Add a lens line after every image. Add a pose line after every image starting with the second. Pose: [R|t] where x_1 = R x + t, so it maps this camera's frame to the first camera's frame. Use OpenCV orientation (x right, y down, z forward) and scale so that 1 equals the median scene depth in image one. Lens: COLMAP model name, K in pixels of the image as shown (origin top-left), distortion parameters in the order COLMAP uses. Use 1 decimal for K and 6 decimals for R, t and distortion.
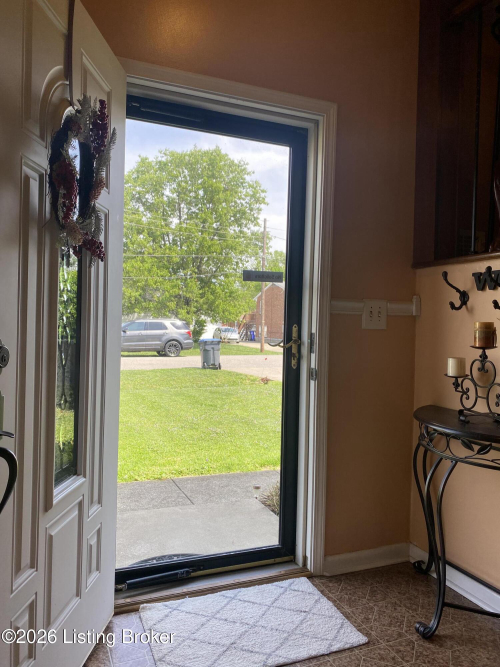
lens RADIAL K [[505.4, 0, 248.8], [0, 505.4, 335.4], [0, 0, 1]] dist [0.023662, -0.022716]
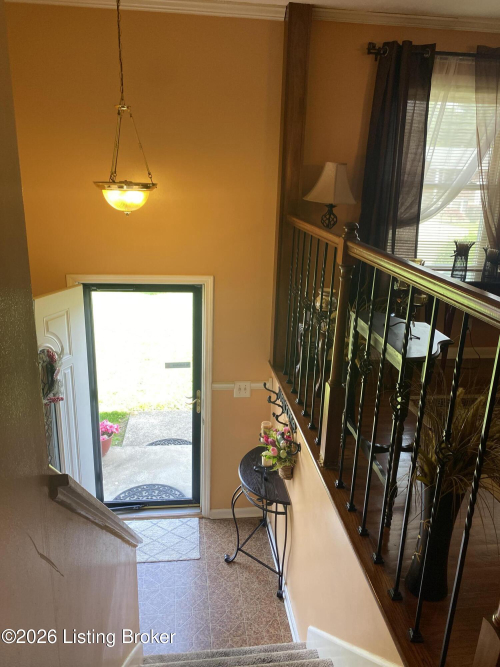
lens RADIAL K [[505.4, 0, 251.2], [0, 505.4, 332.0], [0, 0, 1]] dist [0.023662, -0.022716]
pose [[0.964021, 0.086385, -0.251398, 0.733273], [-0.016205, 0.963064, 0.268784, -0.730240], [0.265332, -0.255039, 0.929814, -0.561996]]
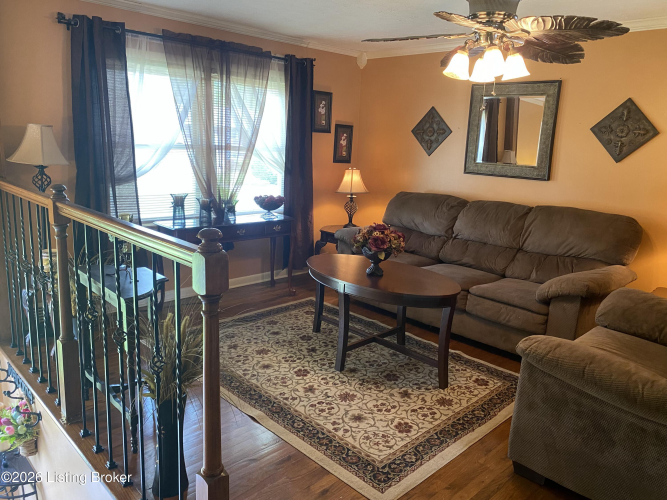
lens RADIAL K [[505.4, 0, 335.0], [0, 505.4, 244.2], [0, 0, 1]] dist [0.023662, -0.022716]
pose [[0.929512, -0.062974, 0.363377, 0.811404], [-0.006566, 0.982331, 0.187036, -0.757587], [-0.368735, -0.176238, 0.912675, -0.766511]]
